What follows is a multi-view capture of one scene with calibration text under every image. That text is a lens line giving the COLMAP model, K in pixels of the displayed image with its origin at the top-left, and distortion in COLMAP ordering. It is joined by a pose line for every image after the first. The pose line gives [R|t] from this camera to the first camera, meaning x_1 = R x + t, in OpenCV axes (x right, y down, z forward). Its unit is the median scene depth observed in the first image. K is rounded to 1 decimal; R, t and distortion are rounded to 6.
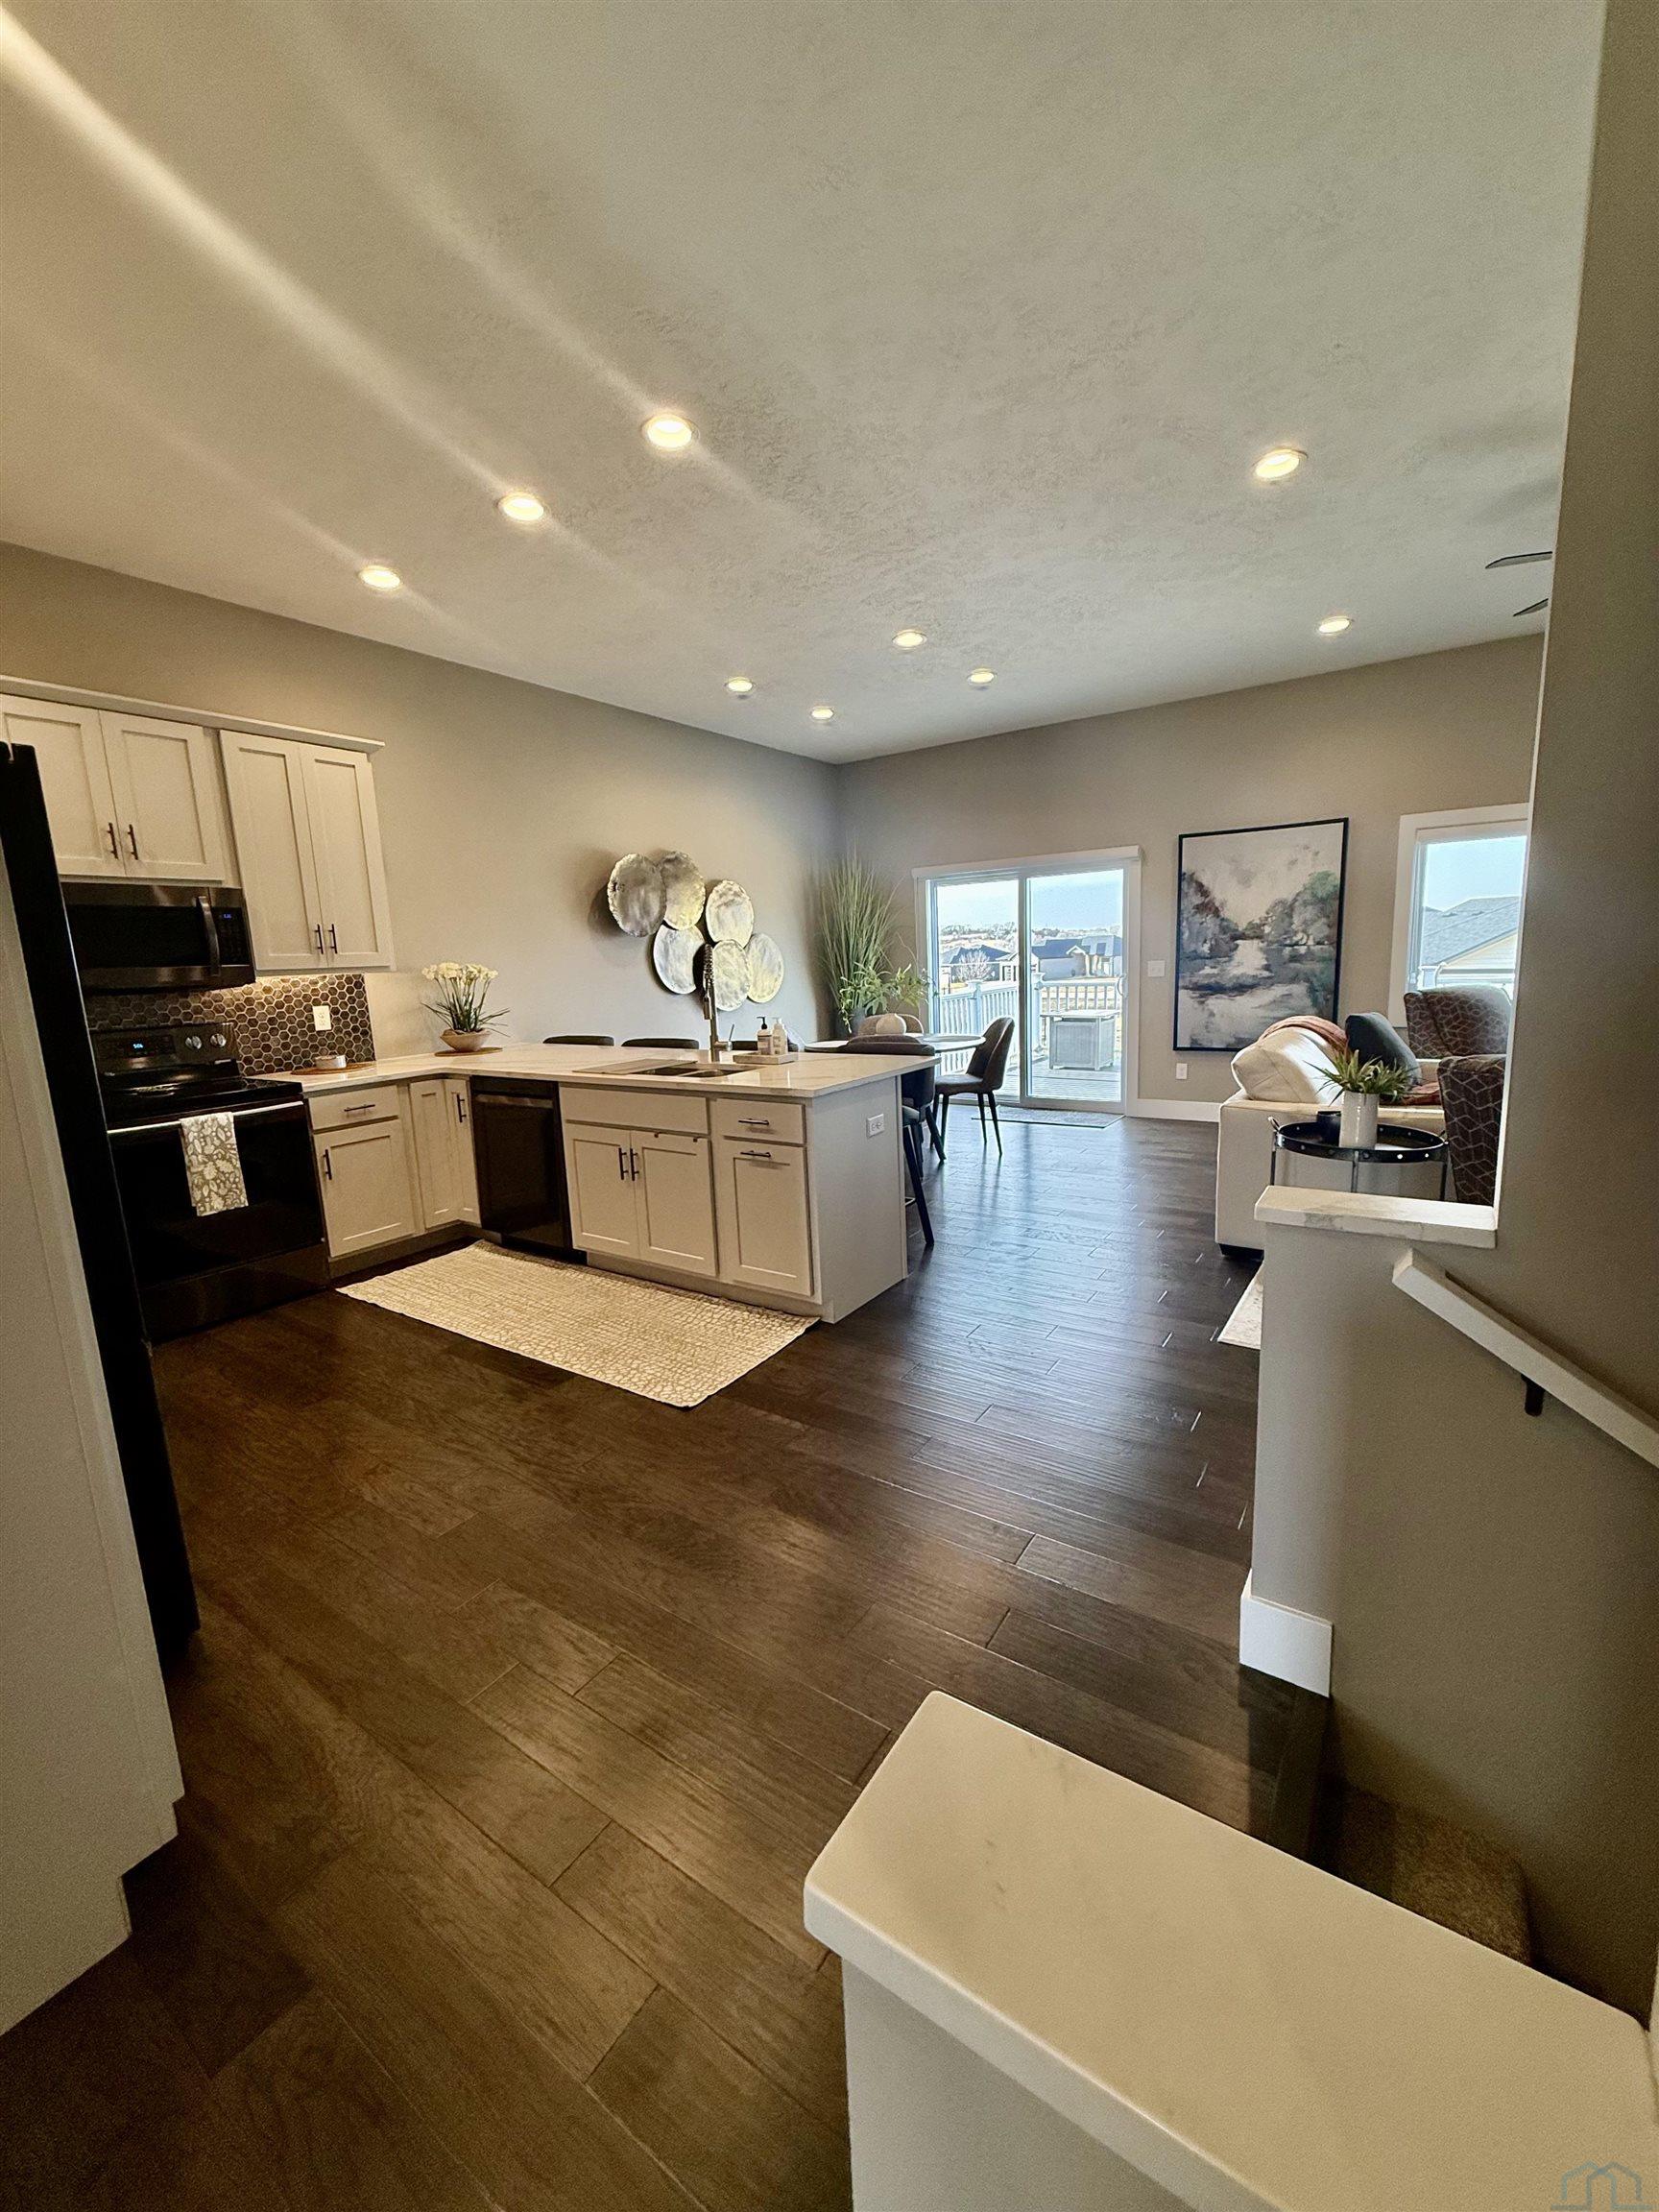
lens RADIAL K [[885.2, 0, 829.5], [0, 885.2, 1106.0], [0, 0, 1]] dist [0.001675, 0.000015]
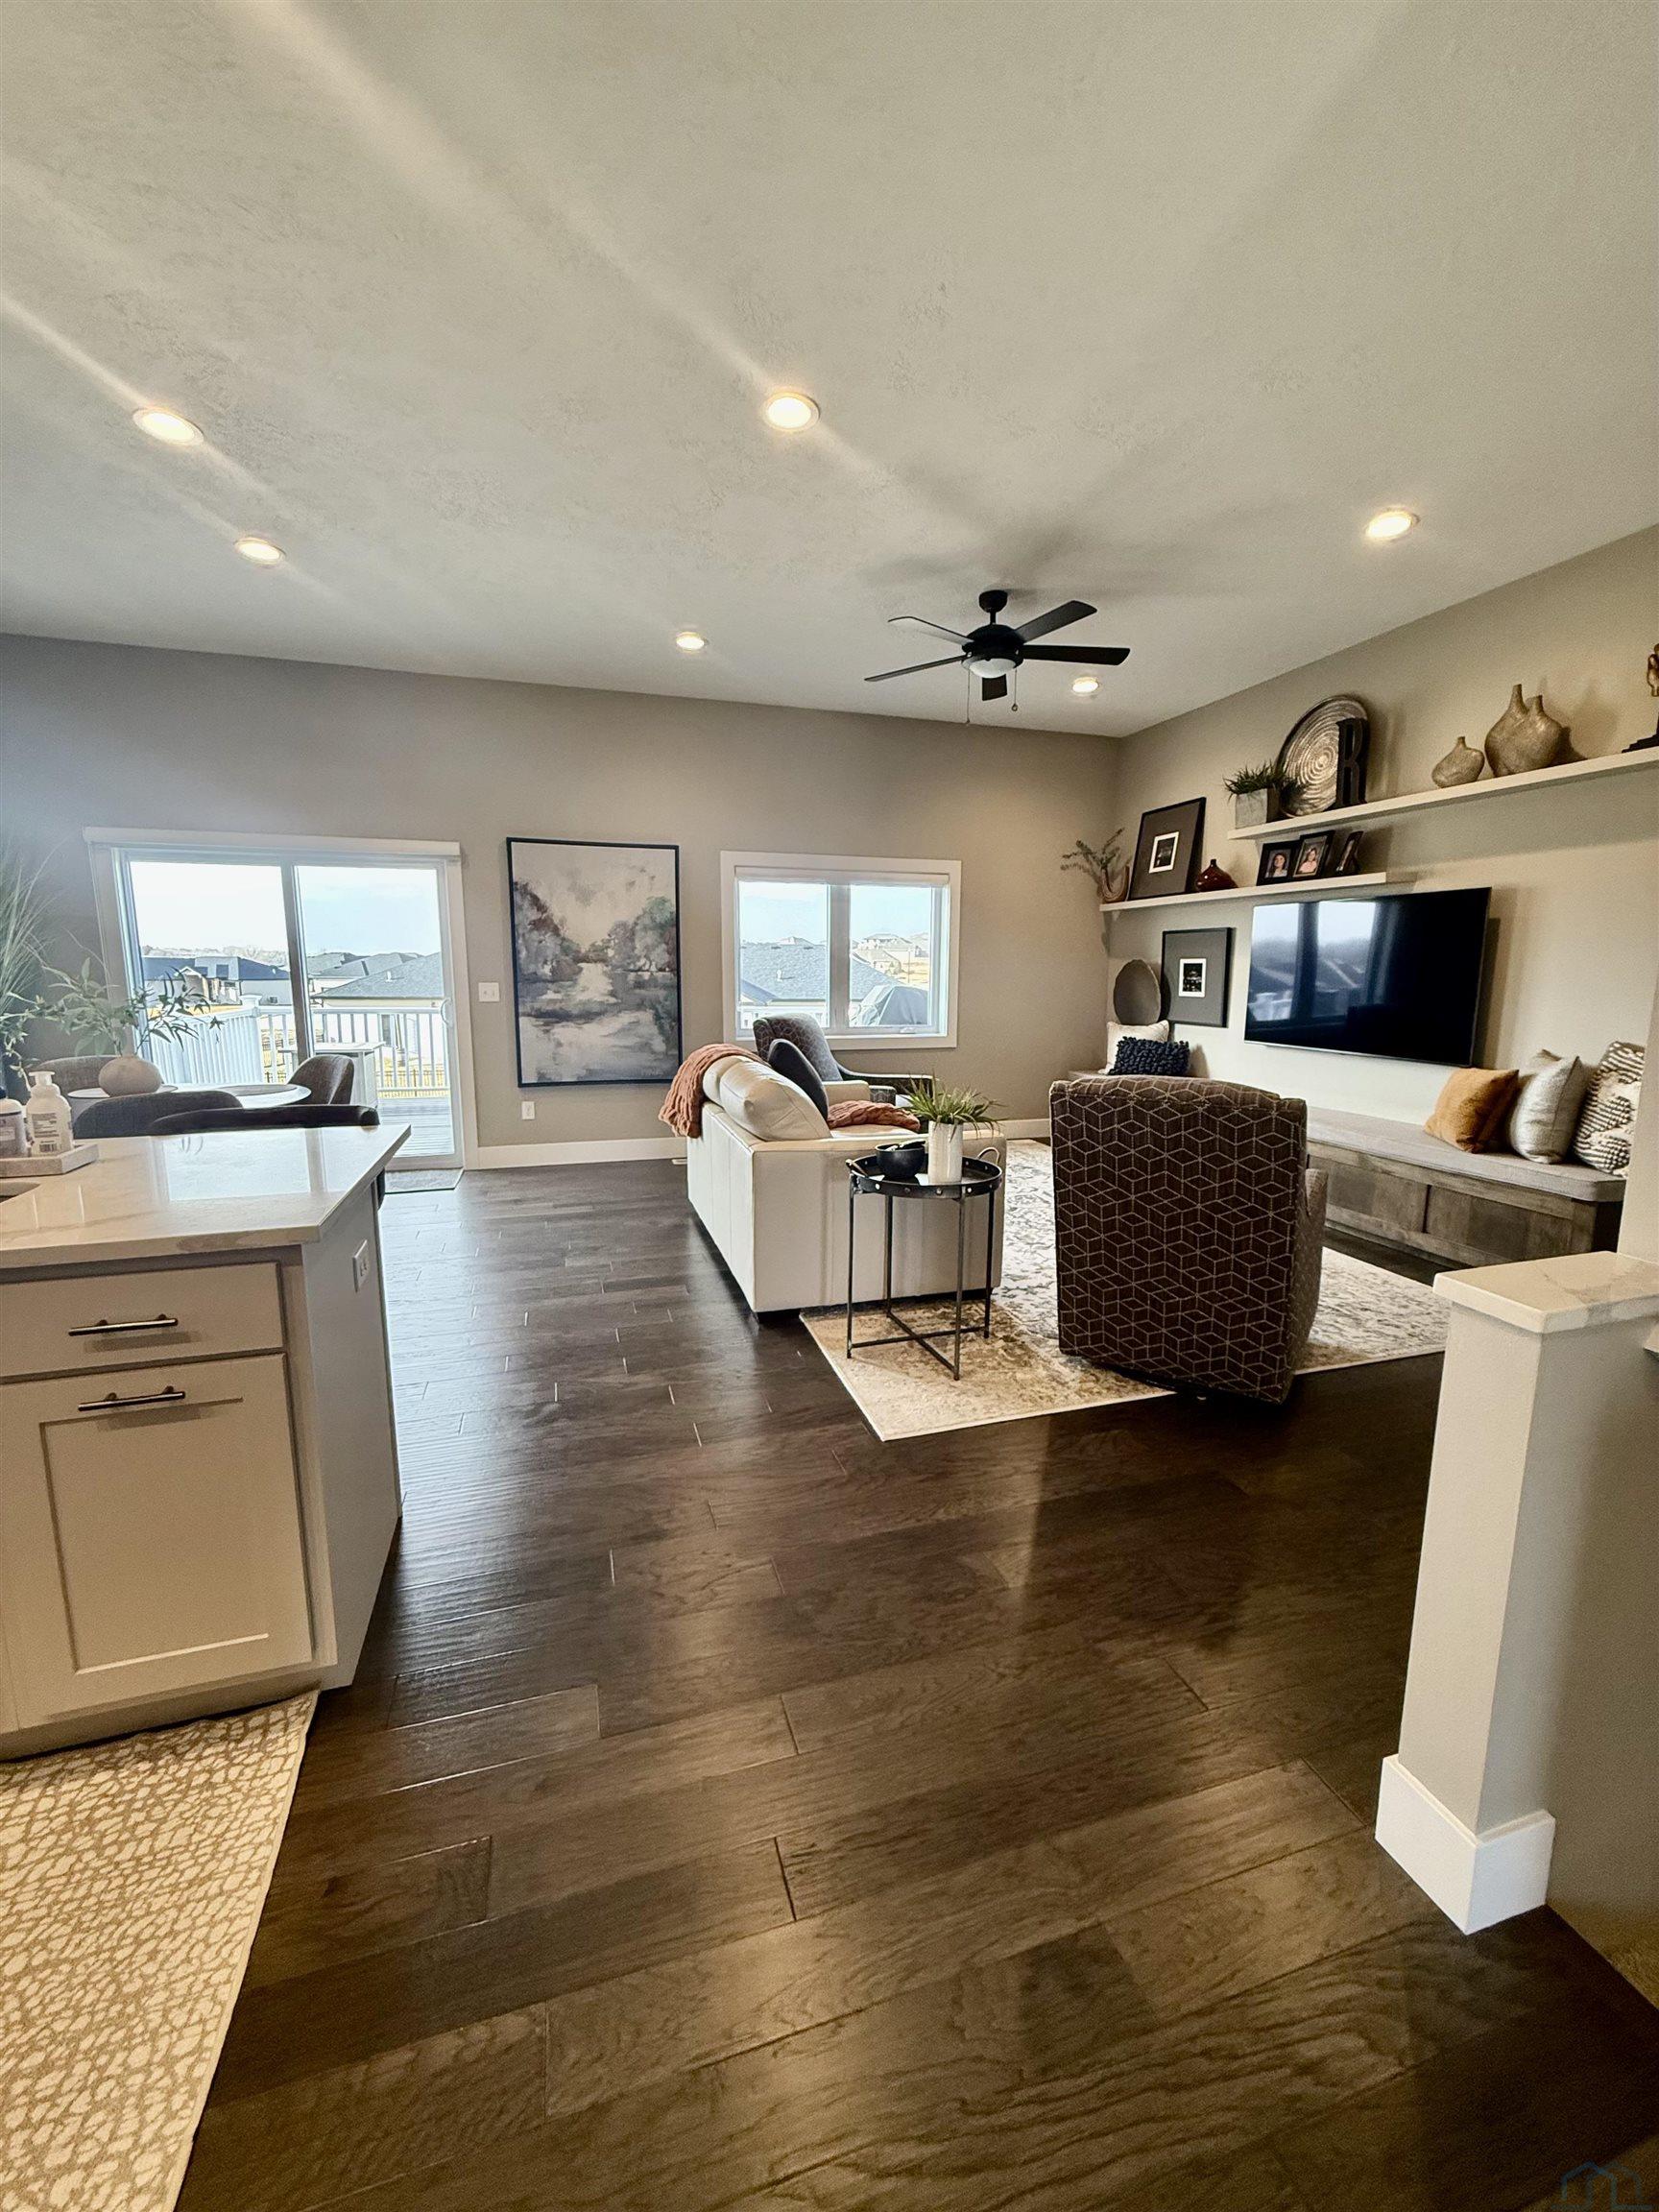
lens RADIAL K [[885.2, 0, 829.5], [0, 885.2, 1106.0], [0, 0, 1]] dist [0.001675, 0.000015]
pose [[0.624646, -0.076721, 0.777130, -0.101988], [0.102075, 0.994646, 0.016149, -0.030437], [-0.774208, 0.069238, 0.629132, 0.248260]]
